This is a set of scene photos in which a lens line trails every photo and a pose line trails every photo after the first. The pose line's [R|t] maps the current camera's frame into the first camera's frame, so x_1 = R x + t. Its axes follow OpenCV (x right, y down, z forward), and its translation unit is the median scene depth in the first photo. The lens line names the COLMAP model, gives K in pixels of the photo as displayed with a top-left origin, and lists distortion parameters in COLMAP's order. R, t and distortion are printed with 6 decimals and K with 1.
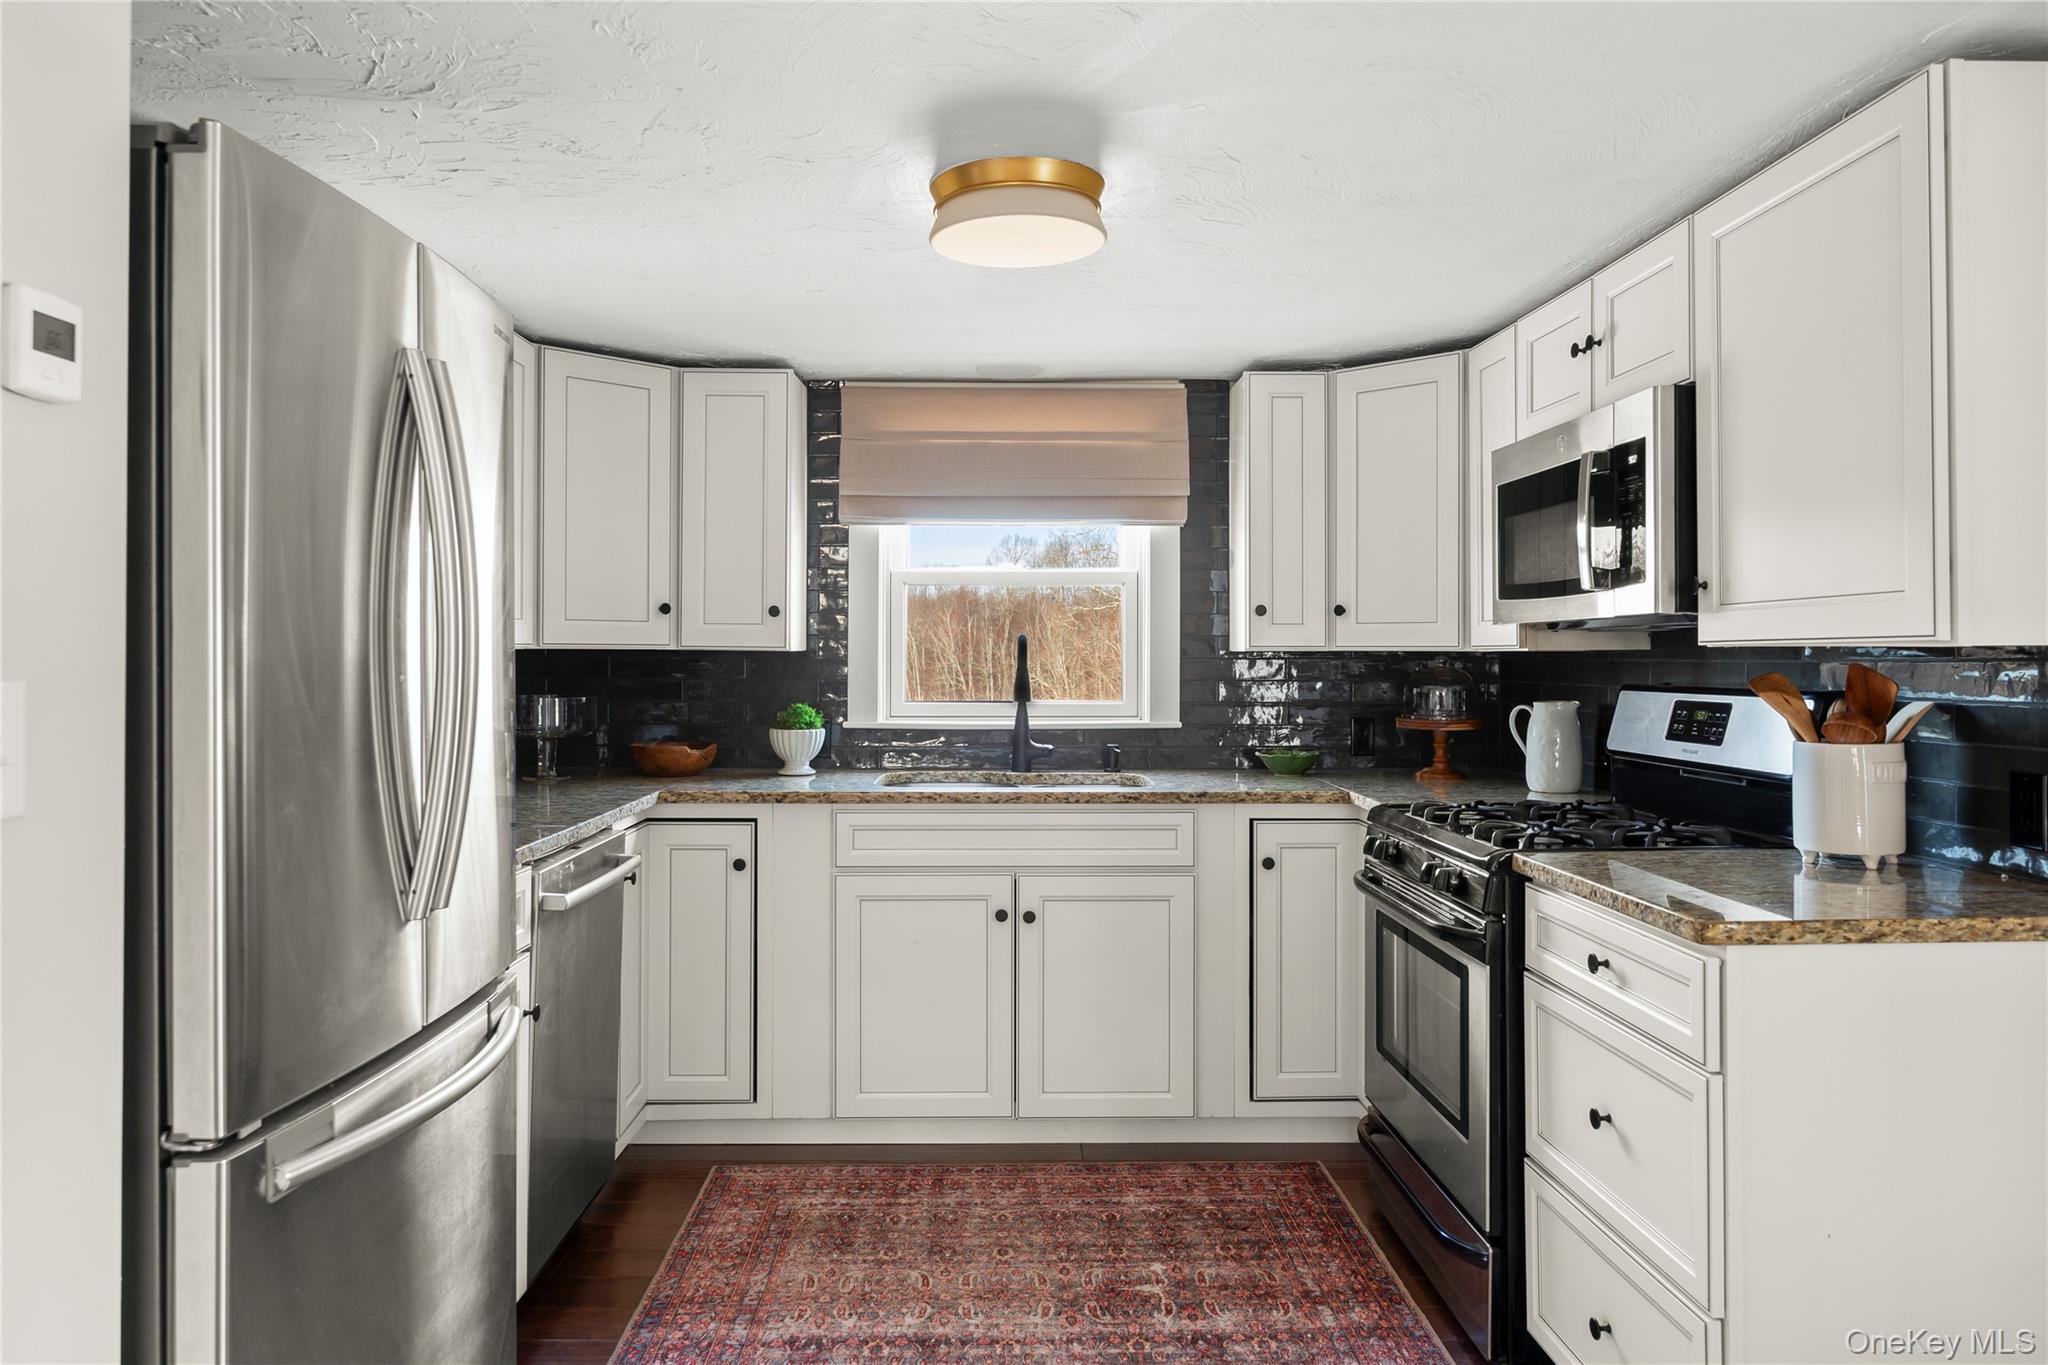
lens RADIAL K [[1399.1, 0, 1018.9], [0, 1399.1, 647.9], [0, 0, 1]] dist [-0.000094, -0.000033]
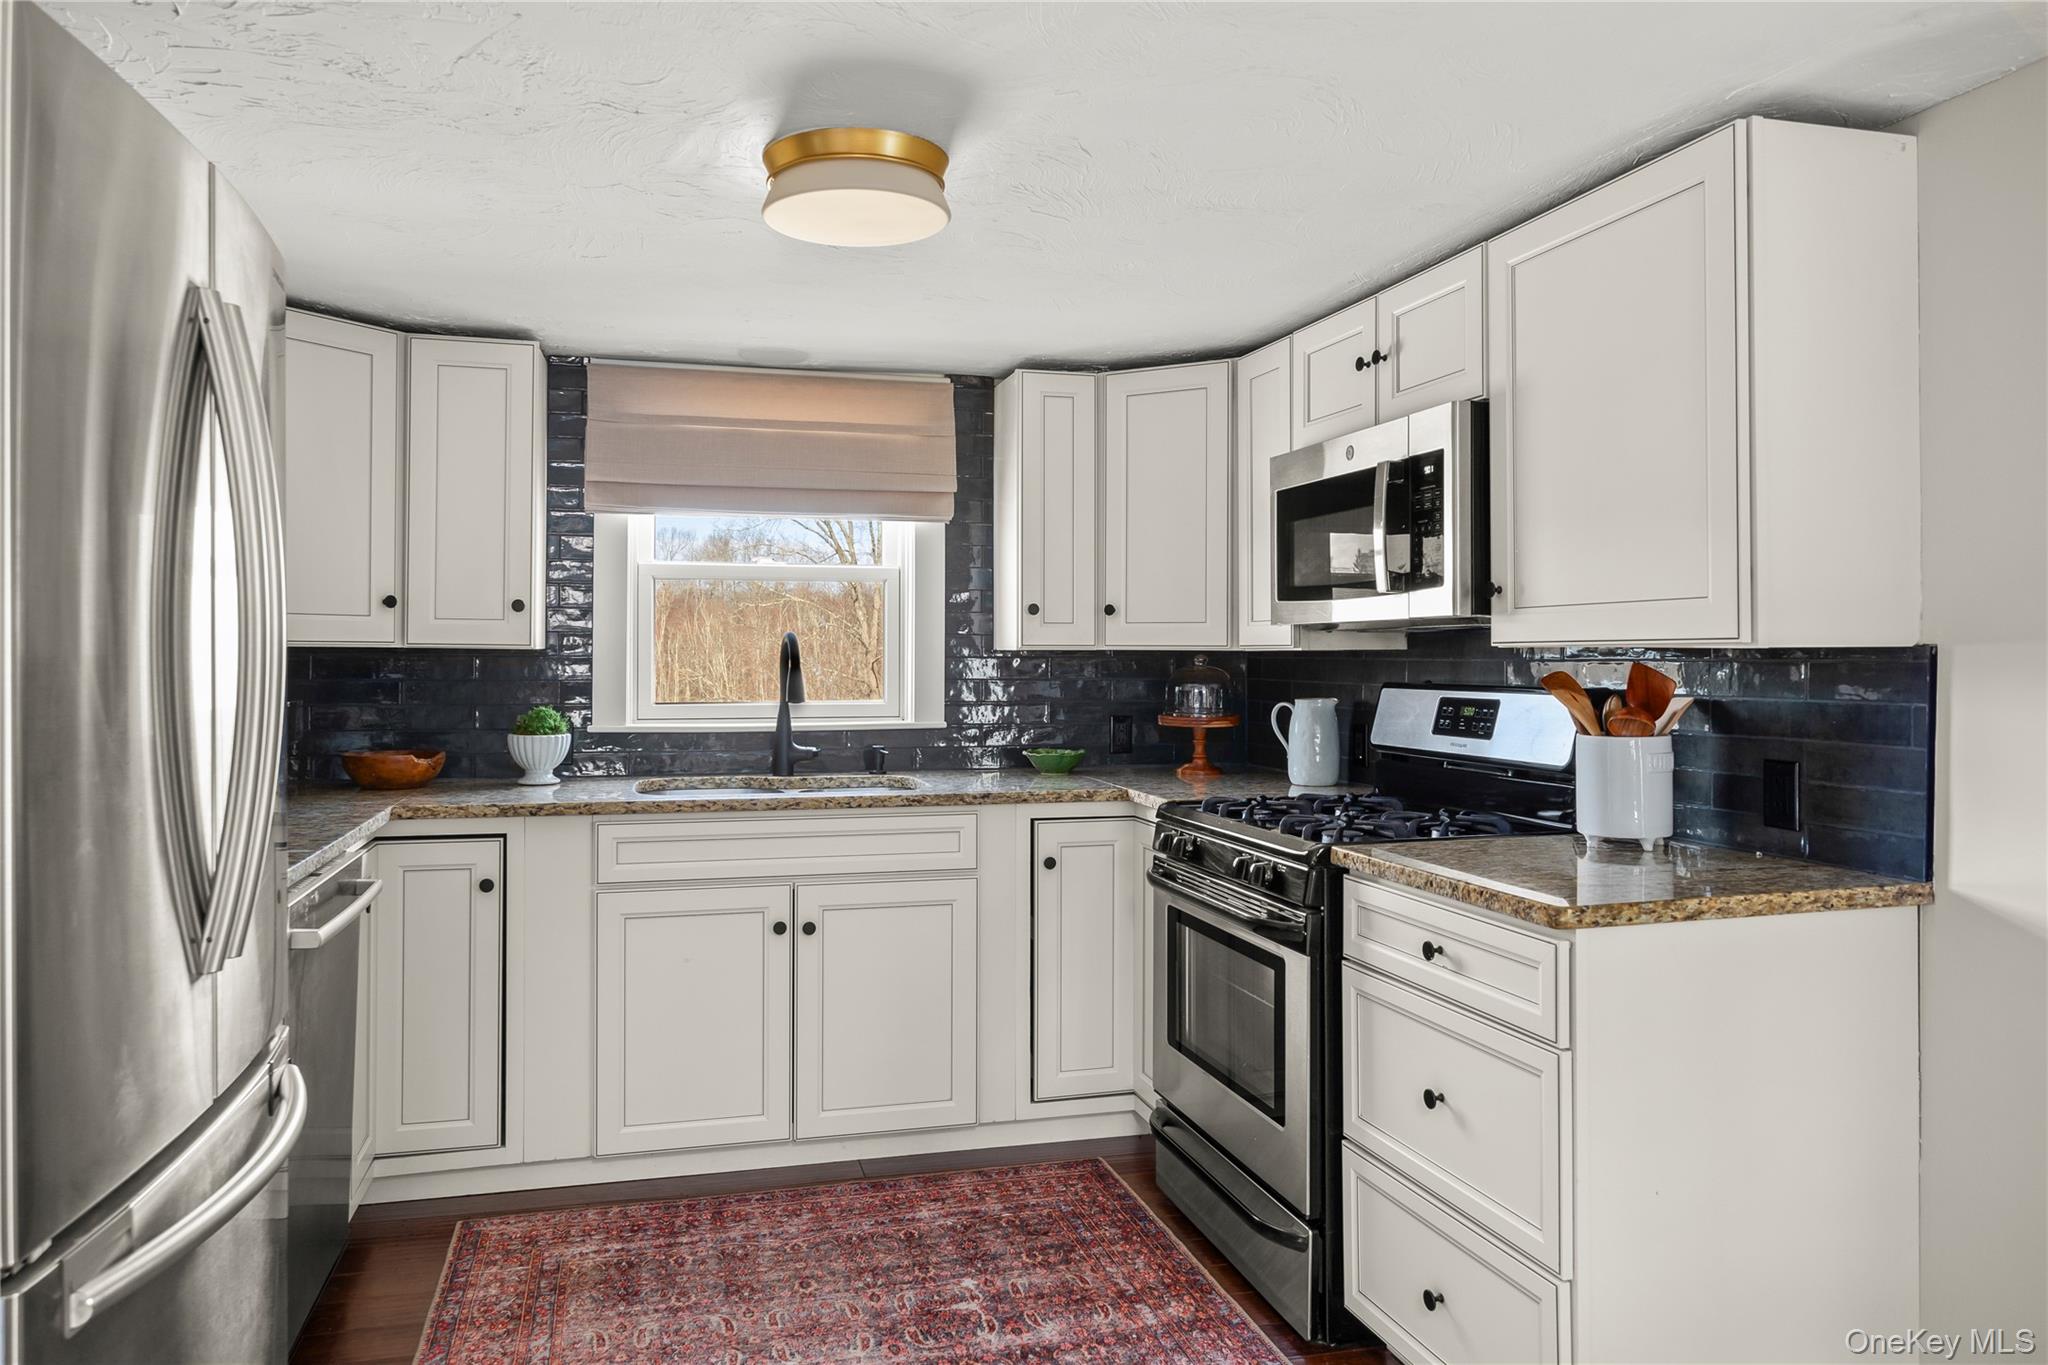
lens RADIAL K [[1400.4, 0, 1027.3], [0, 1400.4, 643.6], [0, 0, 1]] dist [-0.001682, -0.000864]
pose [[0.969503, 0.002522, 0.245068, -0.088101], [-0.002225, 0.999996, -0.001488, -0.000911], [-0.245071, 0.000898, 0.969505, 0.038680]]
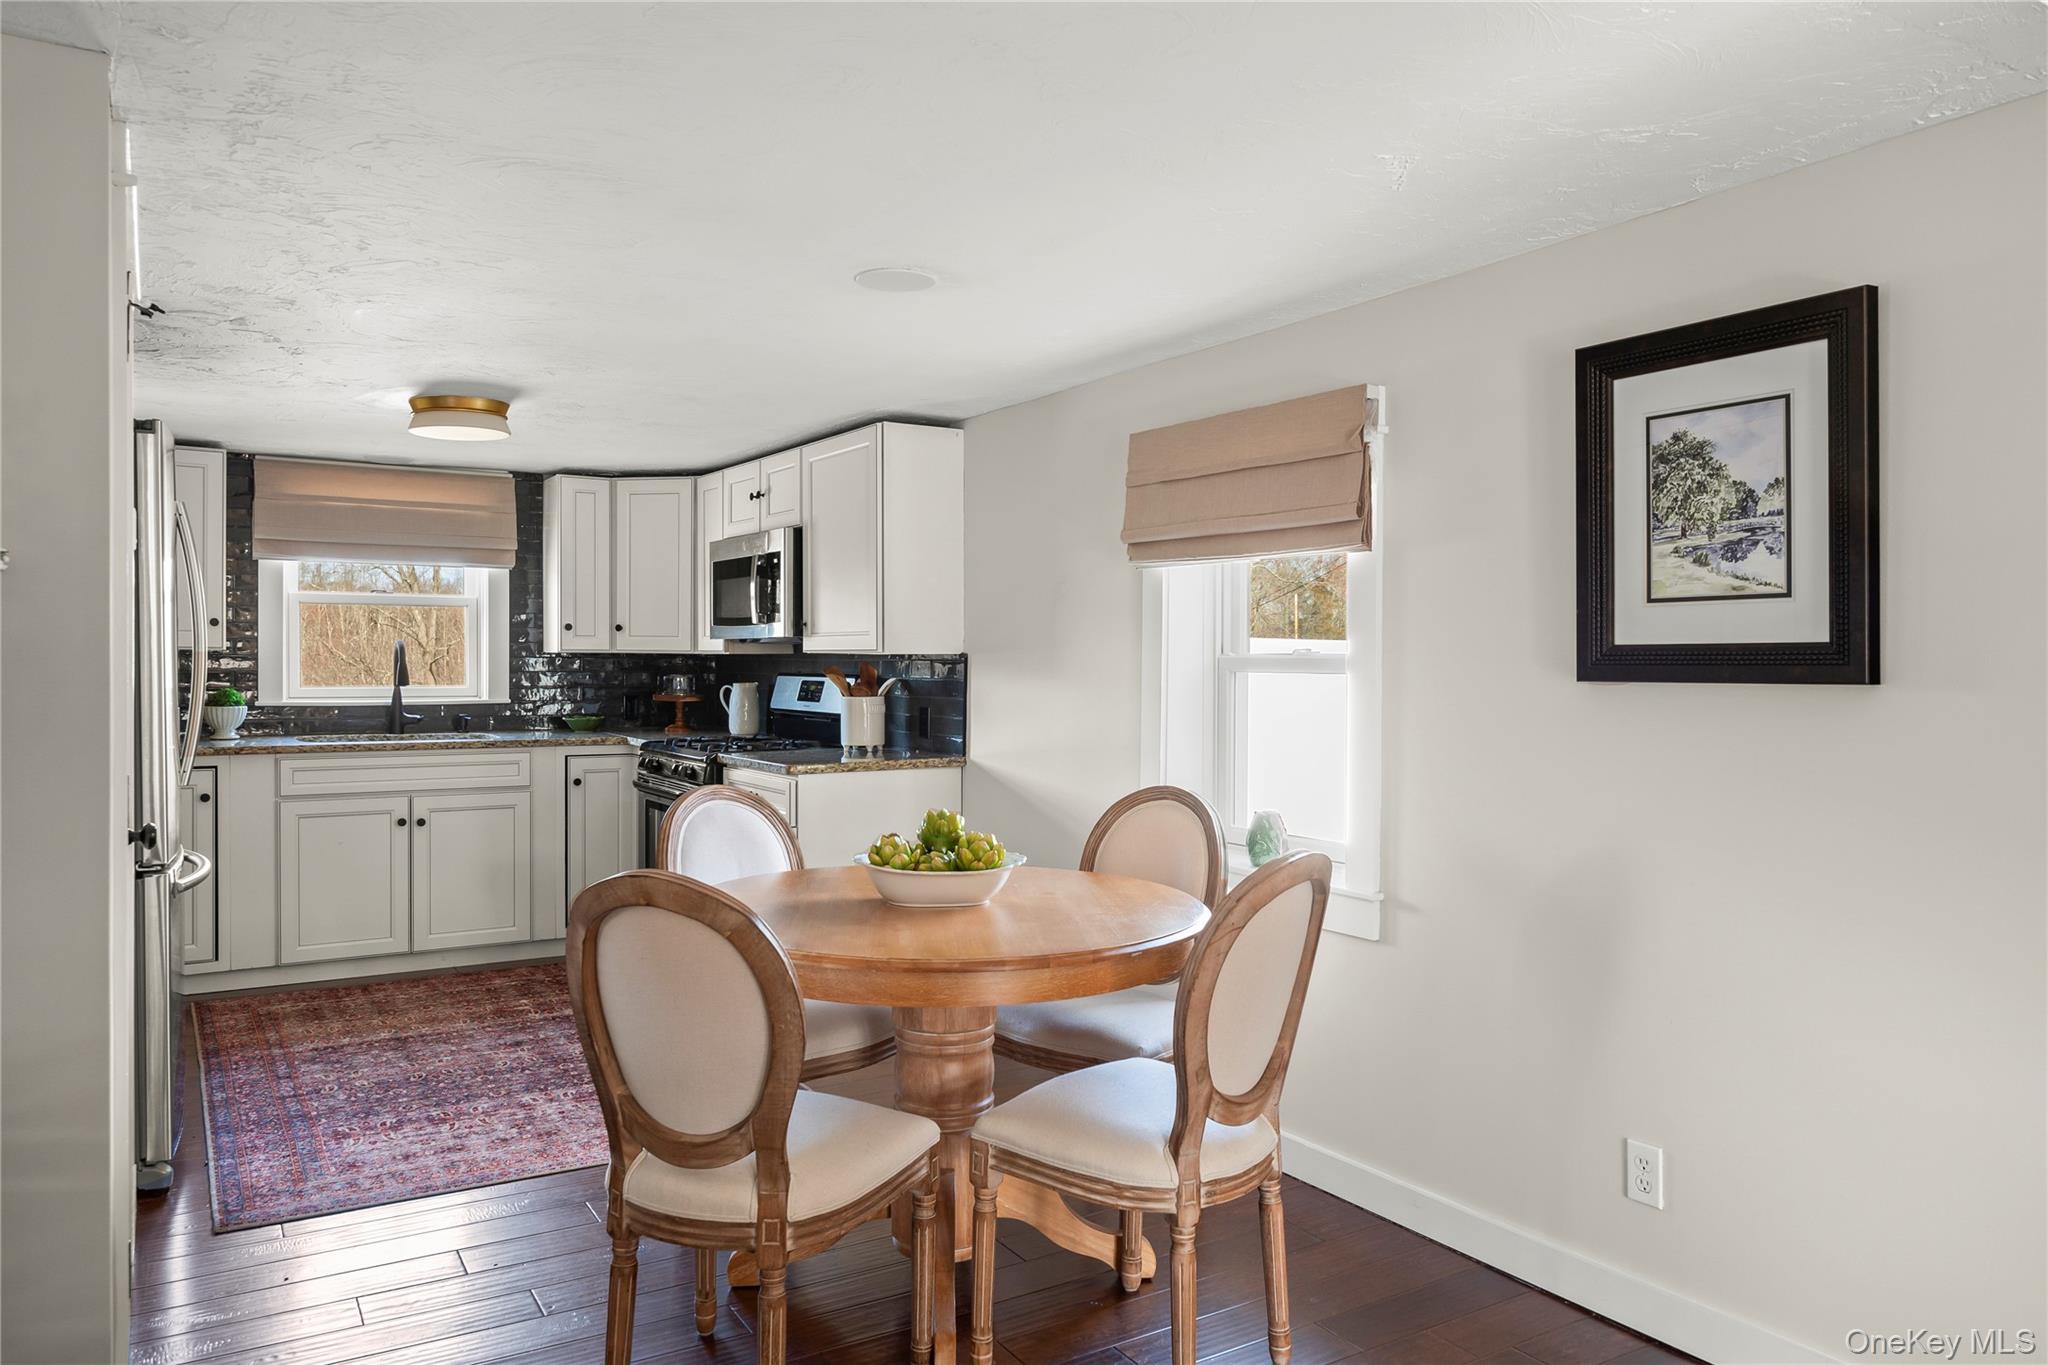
lens RADIAL K [[1388.2, 0, 1024.0], [0, 1388.2, 682.5], [0, 0, 1]] dist [0.004310, 0.002376]
pose [[0.857044, -0.005068, 0.515219, -0.227643], [-0.008617, 0.999671, 0.024168, -0.007465], [-0.515172, -0.025152, 0.856718, -0.715146]]
